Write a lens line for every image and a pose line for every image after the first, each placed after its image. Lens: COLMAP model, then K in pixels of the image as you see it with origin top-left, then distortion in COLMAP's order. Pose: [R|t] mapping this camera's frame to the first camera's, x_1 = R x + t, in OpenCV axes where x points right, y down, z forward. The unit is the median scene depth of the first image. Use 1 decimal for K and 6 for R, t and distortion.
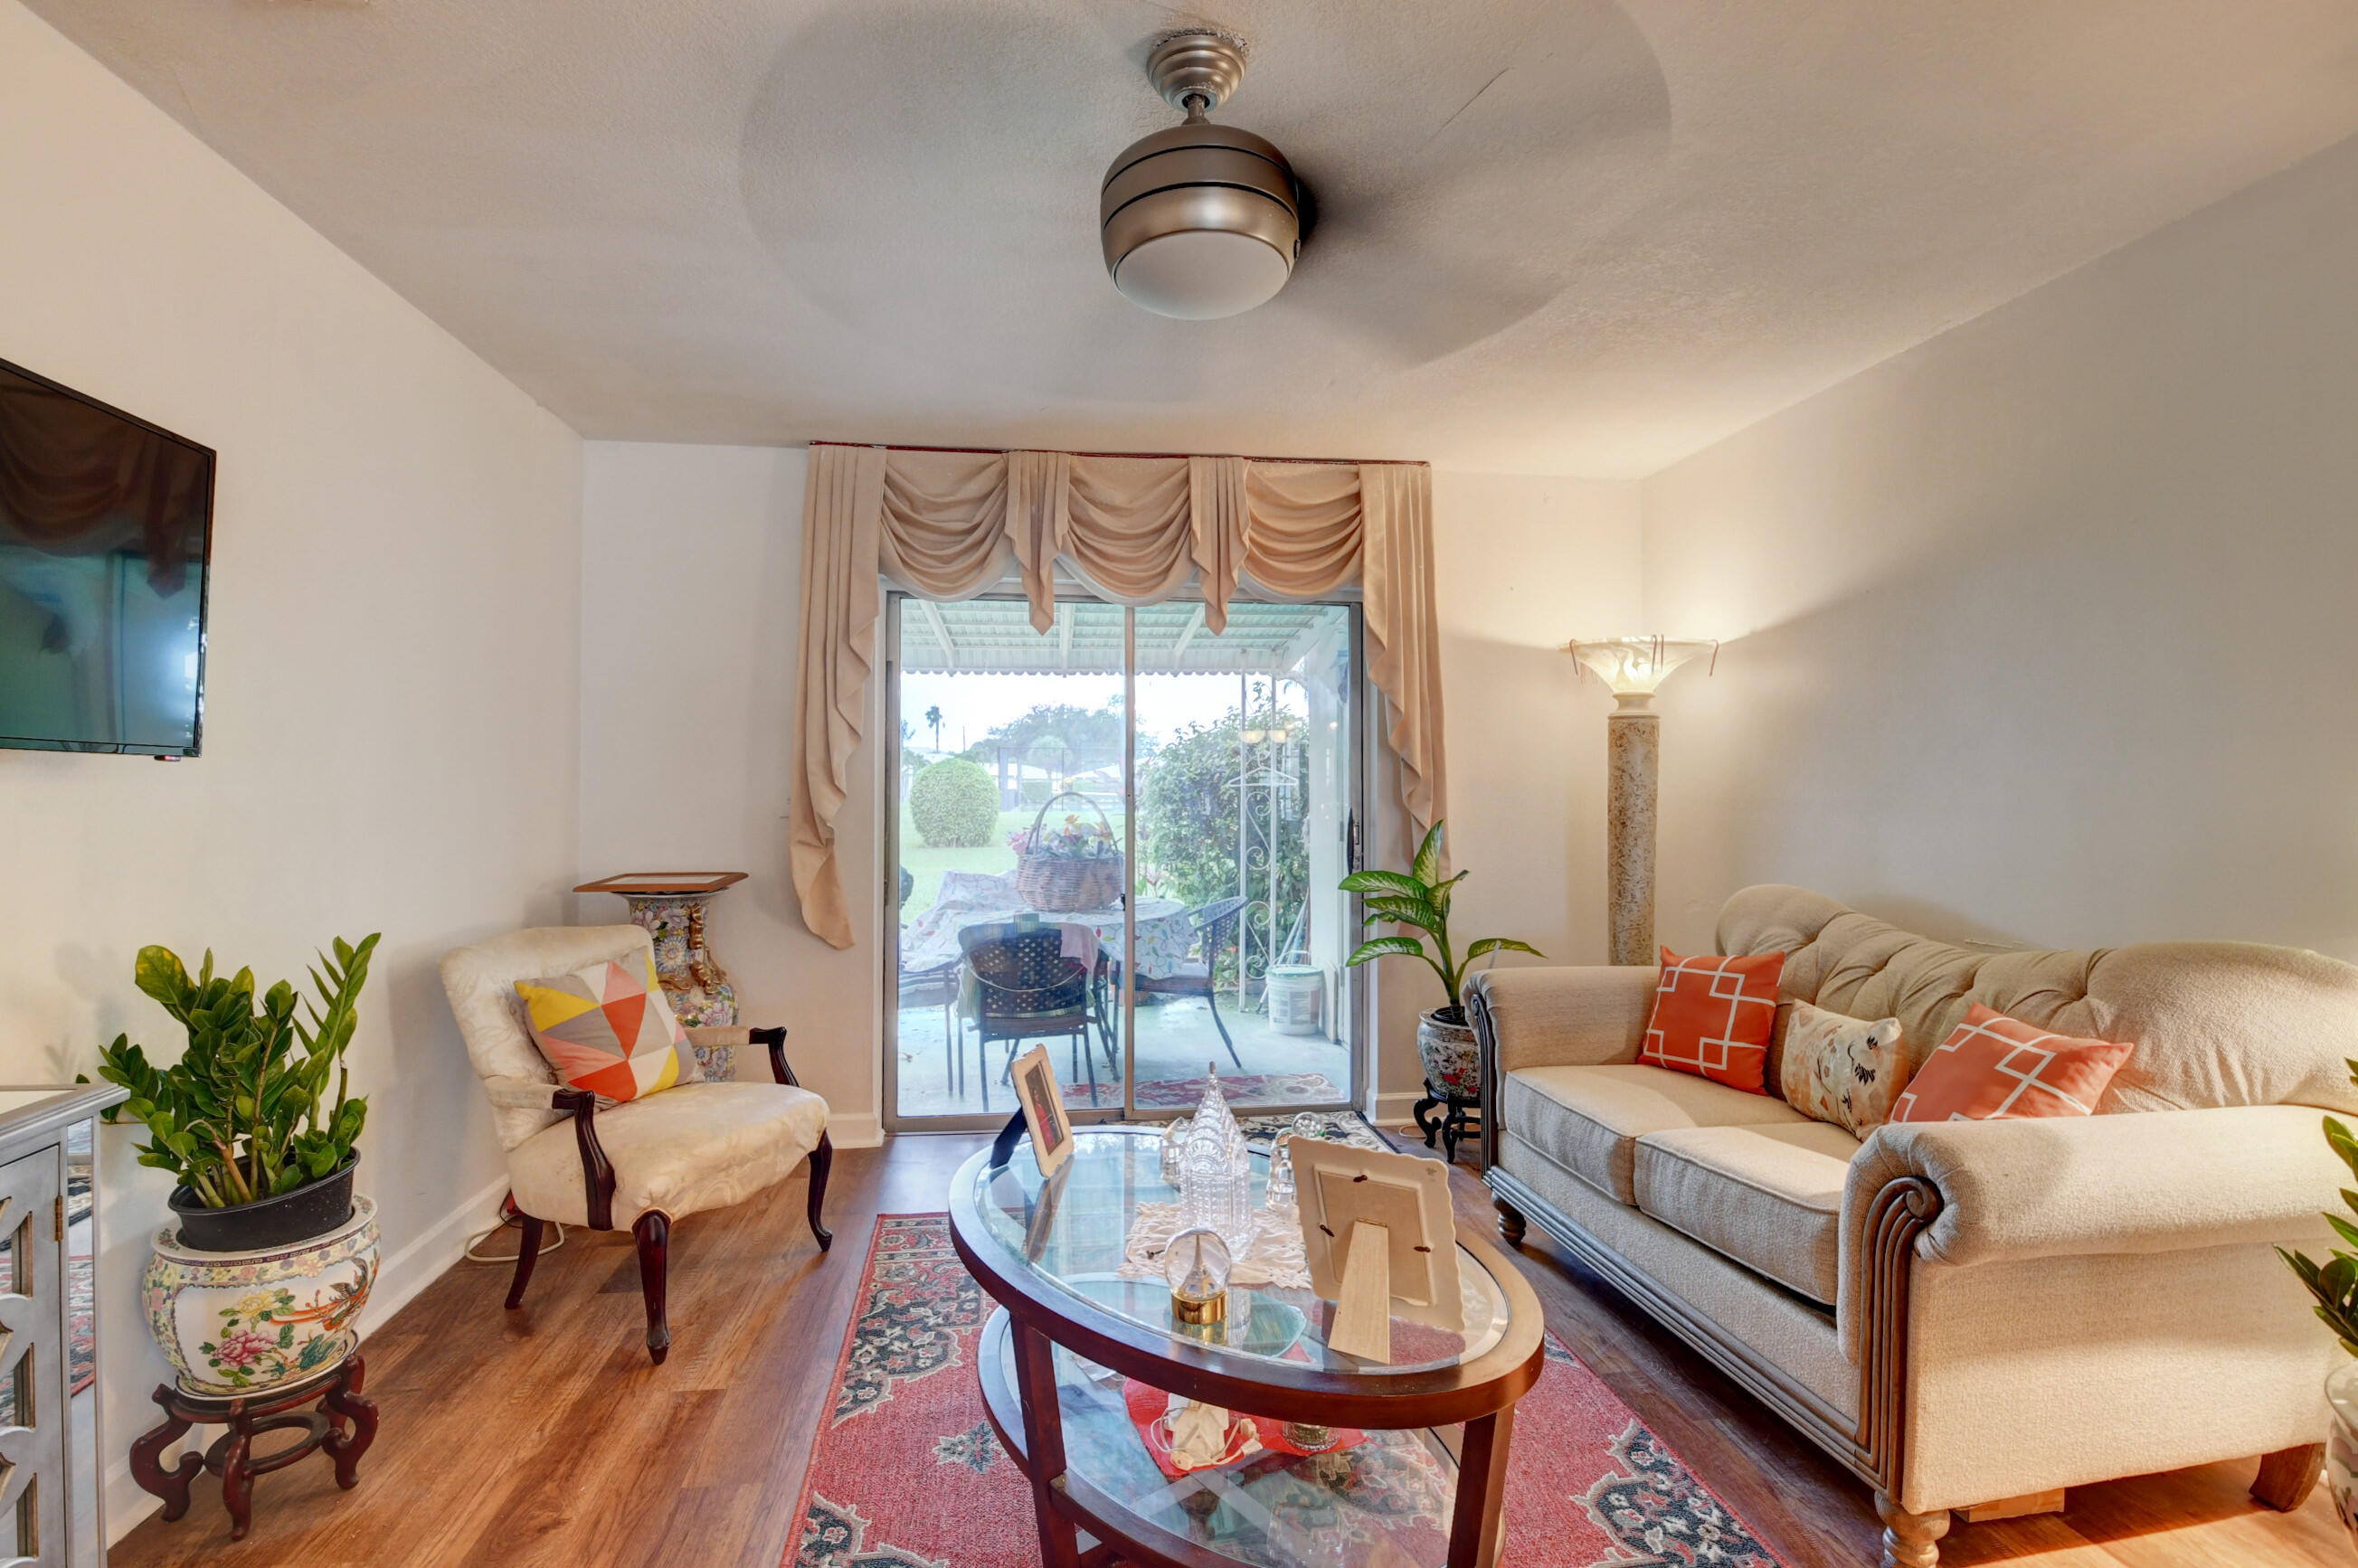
lens RADIAL K [[1072.9, 0, 1179.0], [0, 1072.9, 784.0], [0, 0, 1]] dist [0.043458, -0.017303]
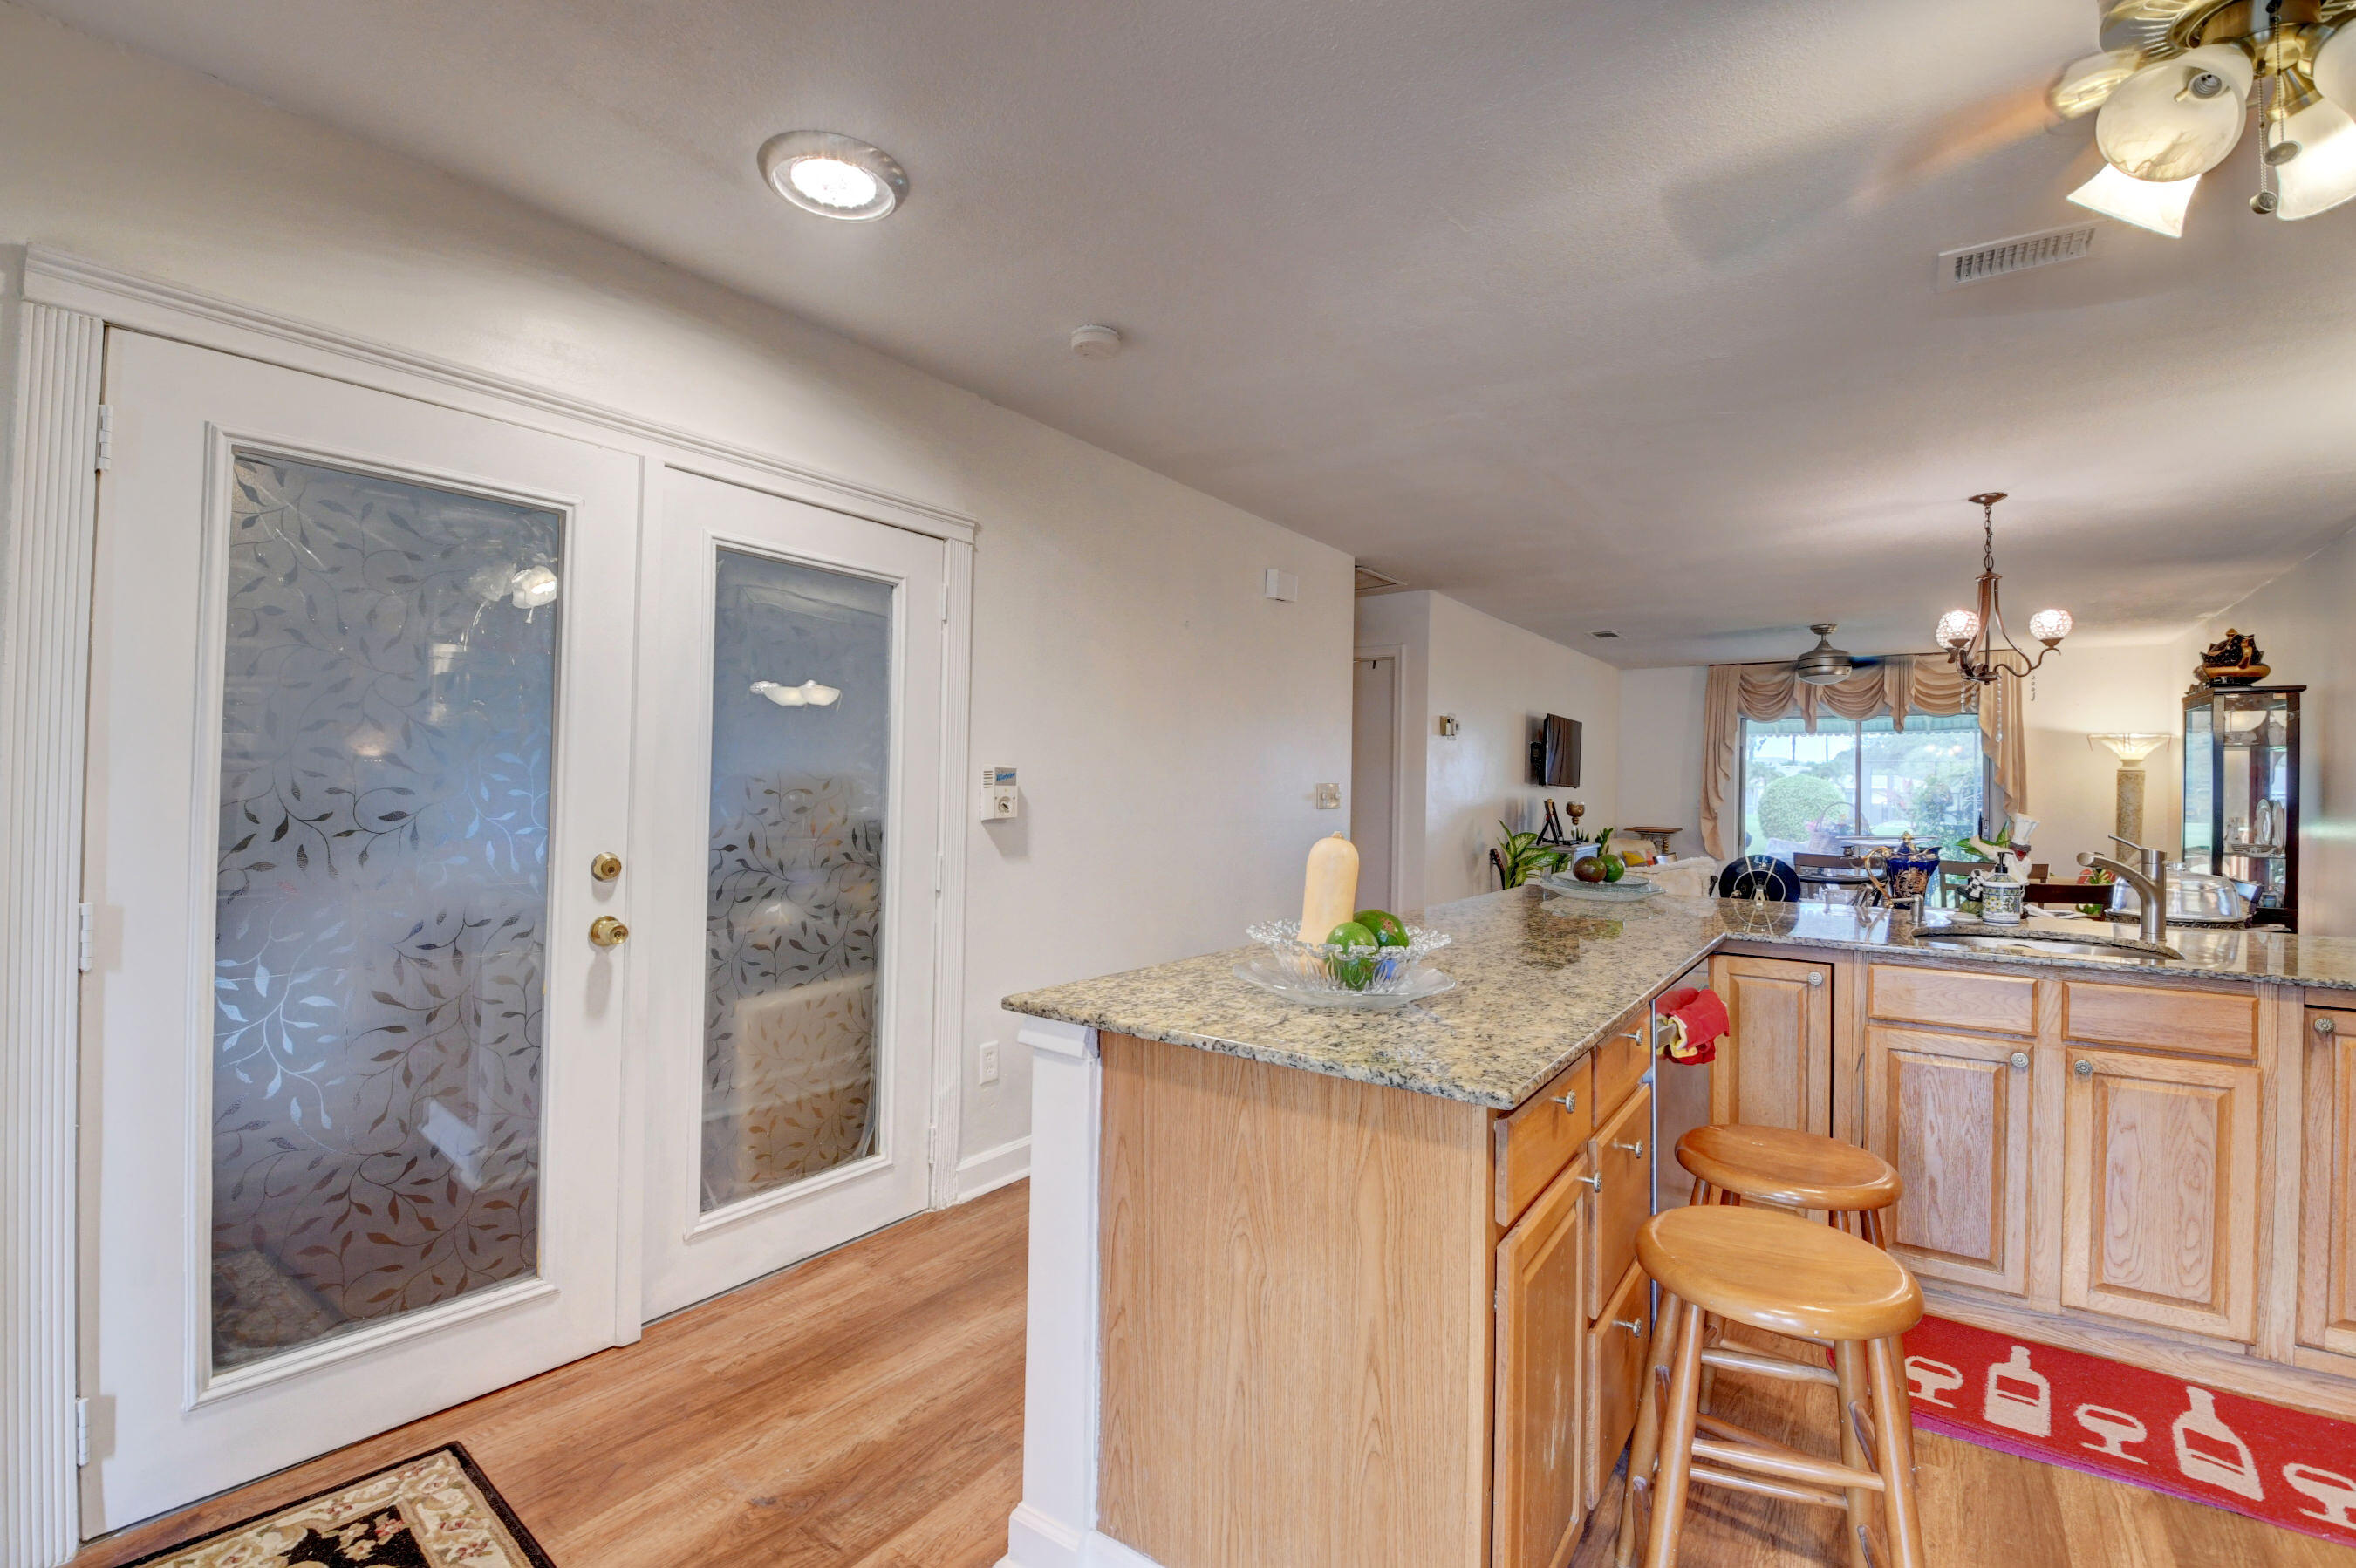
lens RADIAL K [[1040.1, 0, 1160.1], [0, 1040.1, 775.4], [0, 0, 1]] dist [-0.030716, -0.001493]
pose [[0.715838, 0.006947, -0.698232, 0.438624], [-0.018851, 0.999778, -0.009378, -0.000198], [0.698012, 0.019875, 0.715810, -1.671100]]
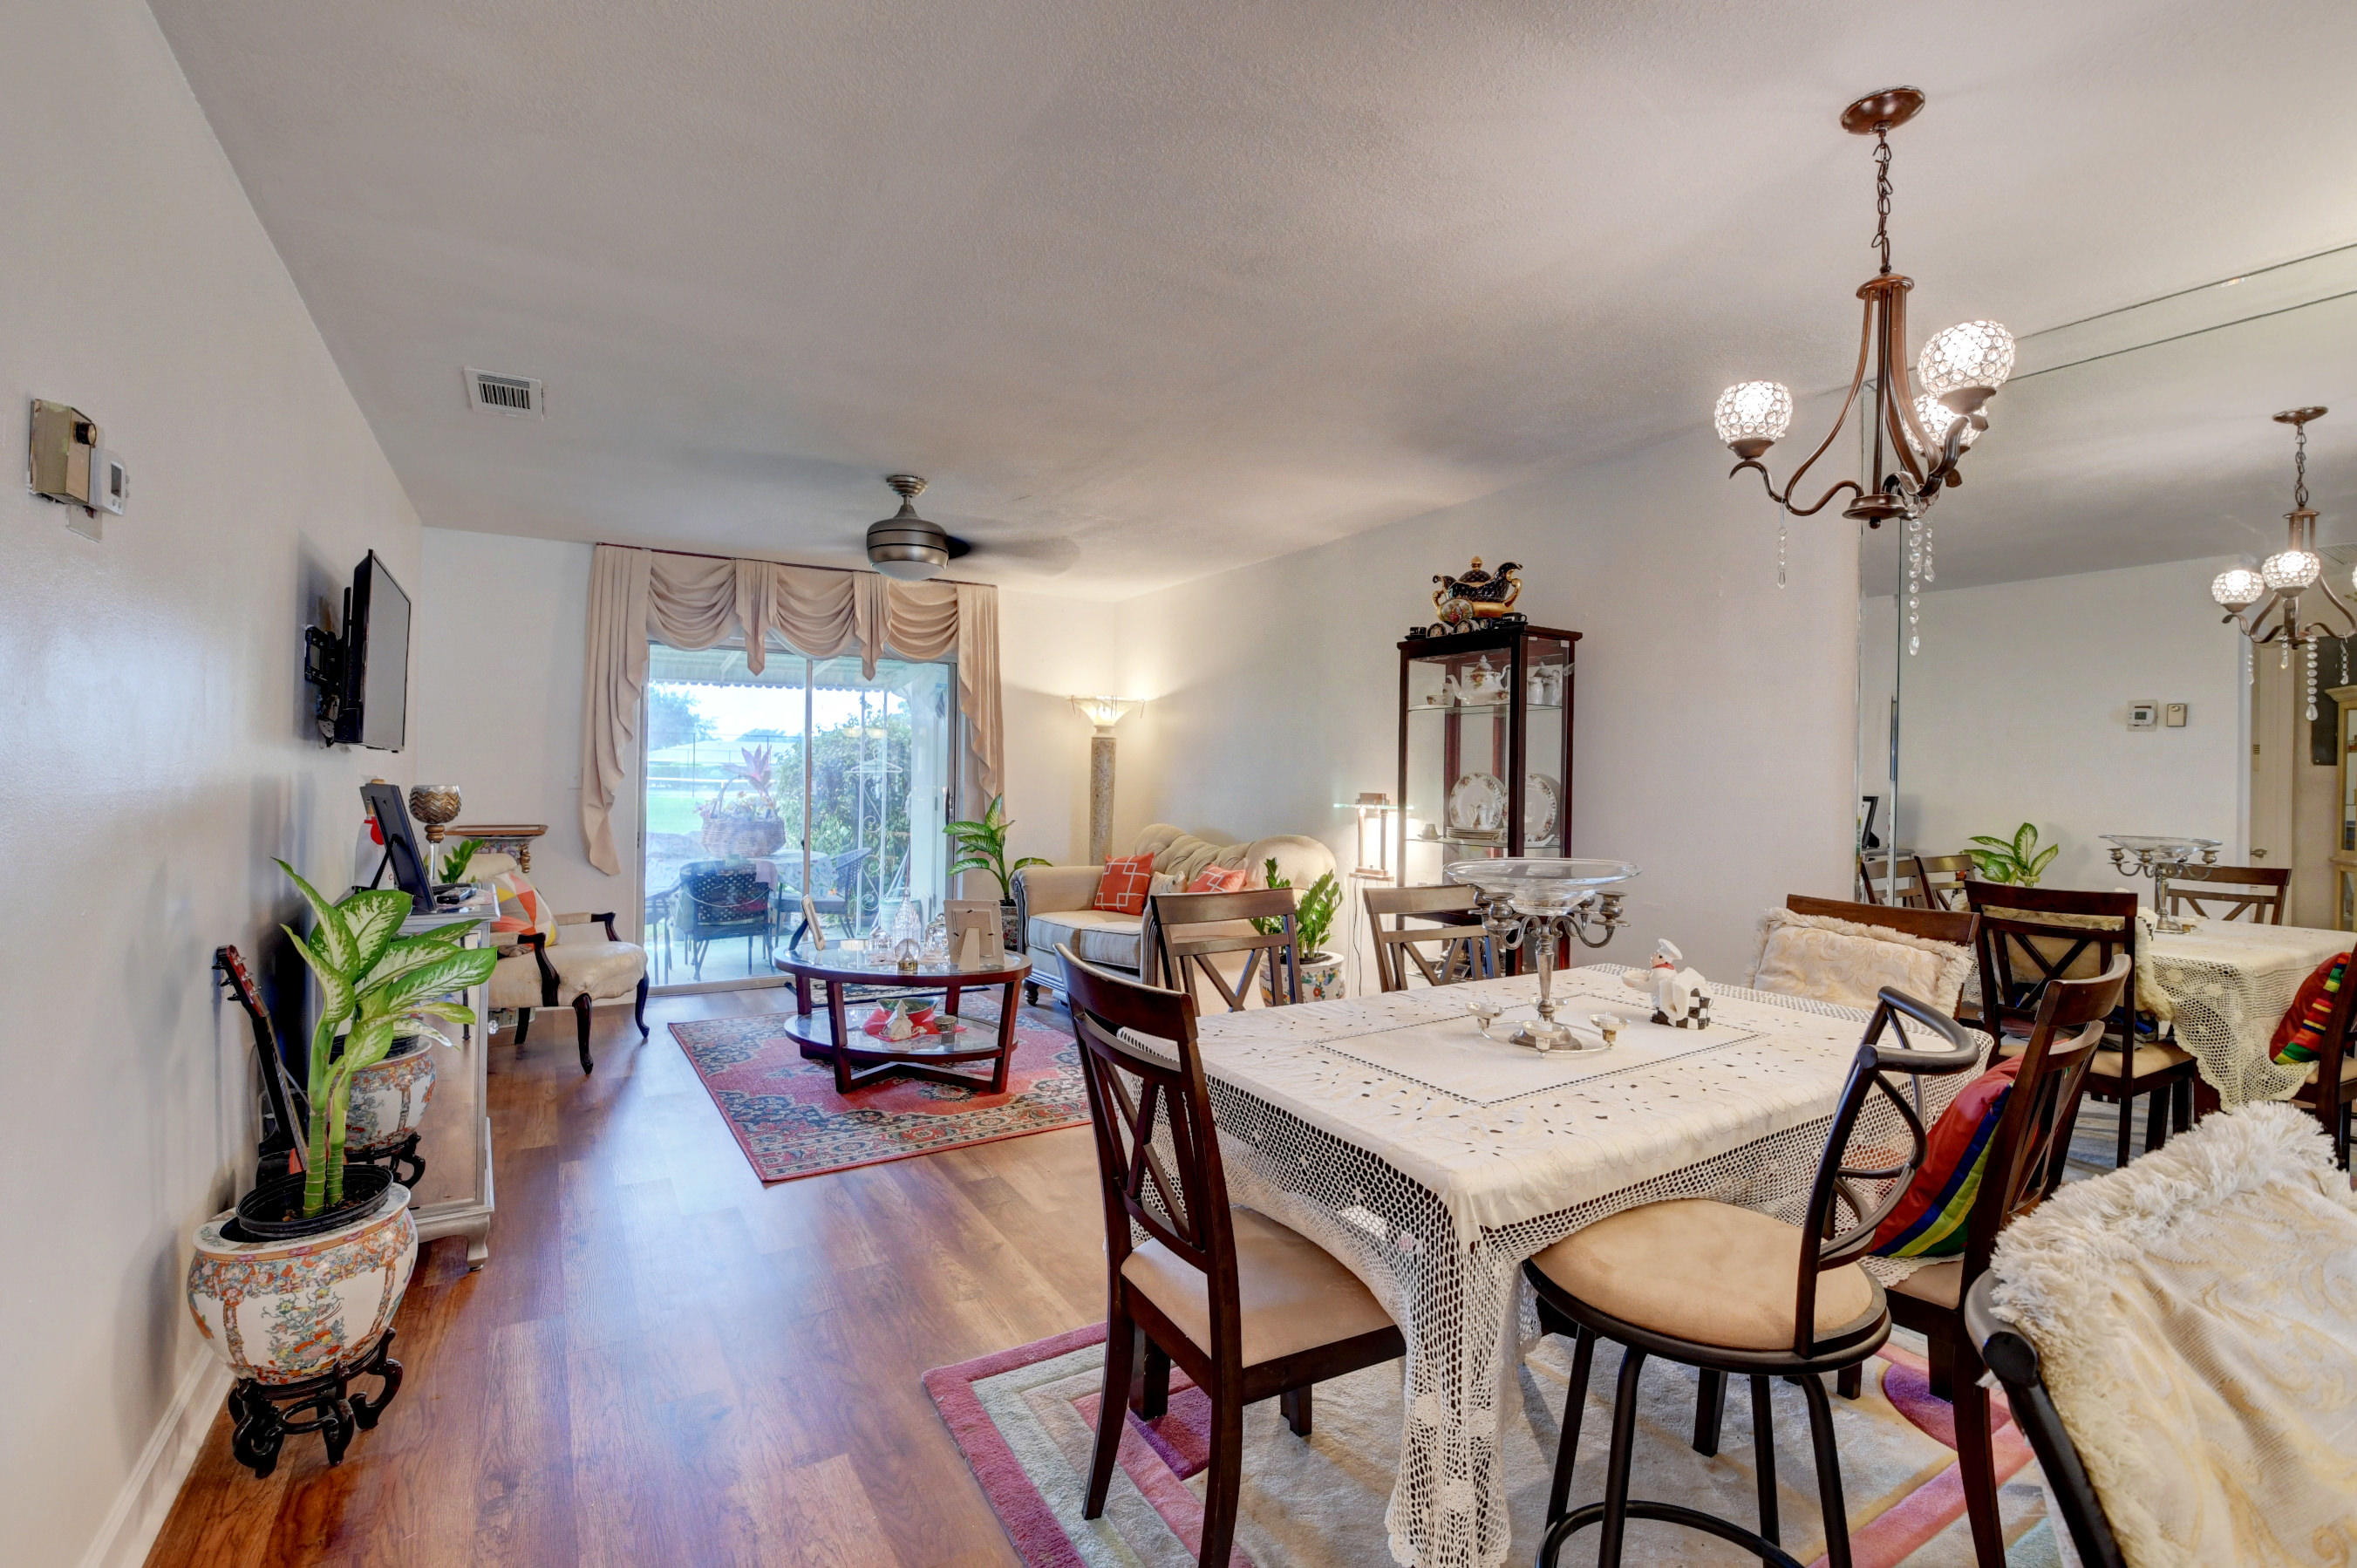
lens RADIAL K [[1031.1, 0, 1175.0], [0, 1031.1, 779.2], [0, 0, 1]] dist [0.001506, -0.017870]
pose [[0.919312, 0.012665, 0.393325, -0.157461], [-0.014986, 0.999884, 0.002830, 0.001274], [-0.393244, -0.008496, 0.919395, -0.658689]]
